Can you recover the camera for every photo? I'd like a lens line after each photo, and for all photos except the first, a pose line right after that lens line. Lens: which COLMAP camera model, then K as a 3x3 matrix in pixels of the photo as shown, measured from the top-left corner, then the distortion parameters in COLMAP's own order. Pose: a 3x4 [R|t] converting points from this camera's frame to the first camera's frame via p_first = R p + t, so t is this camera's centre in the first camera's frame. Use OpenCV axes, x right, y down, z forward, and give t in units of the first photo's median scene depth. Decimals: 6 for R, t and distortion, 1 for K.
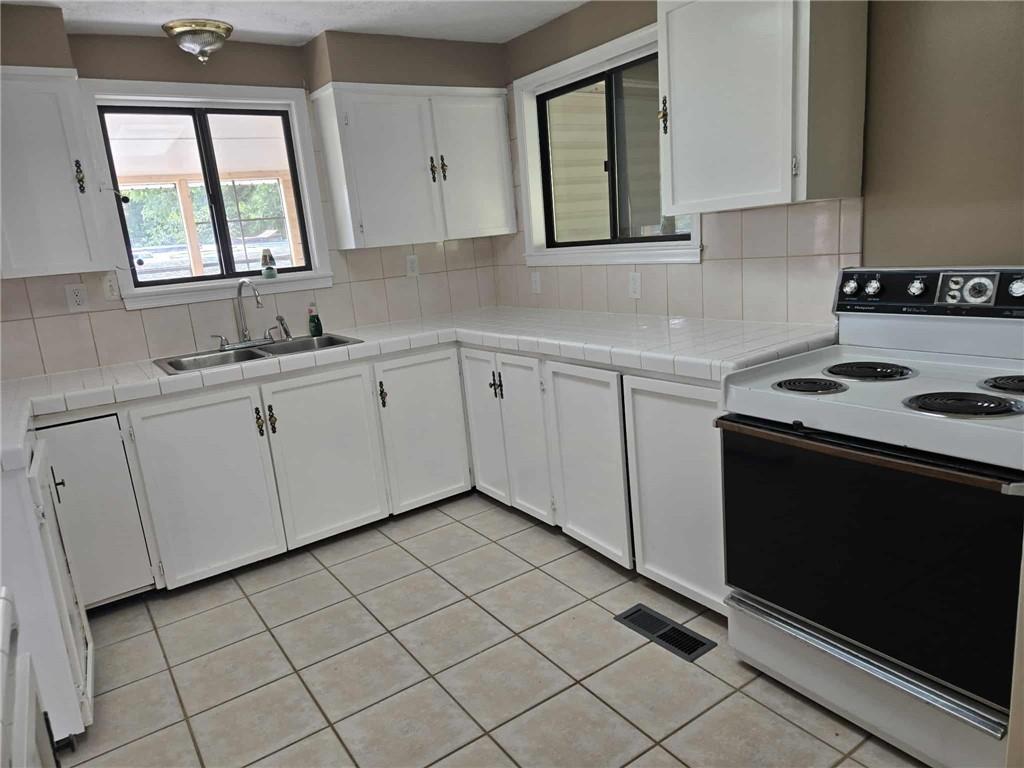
lens RADIAL K [[687.2, 0, 521.9], [0, 687.2, 382.4], [0, 0, 1]] dist [0.069108, -0.054523]
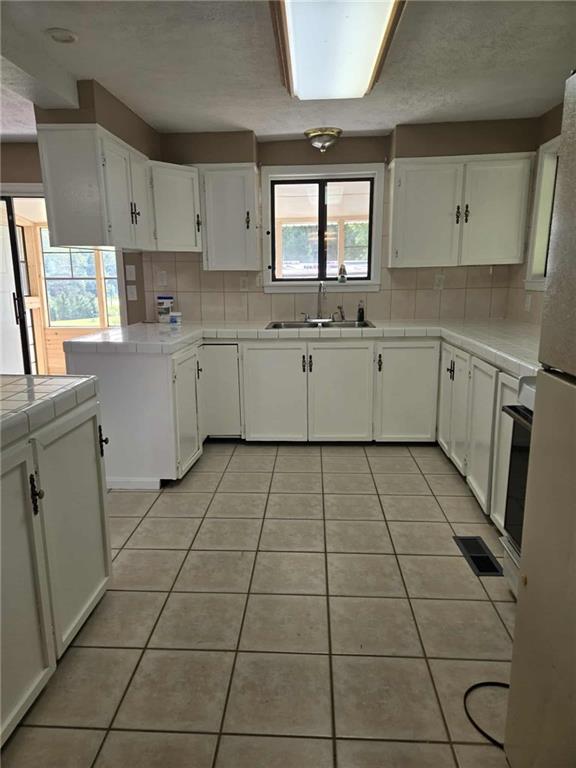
lens RADIAL K [[515.4, 0, 281.5], [0, 515.4, 389.9], [0, 0, 1]] dist [0.069108, -0.054523]
pose [[0.780696, 0.210465, -0.588403, 0.315905], [-0.186401, 0.977144, 0.102195, -0.000466], [0.596463, 0.029895, 0.802083, -0.063817]]
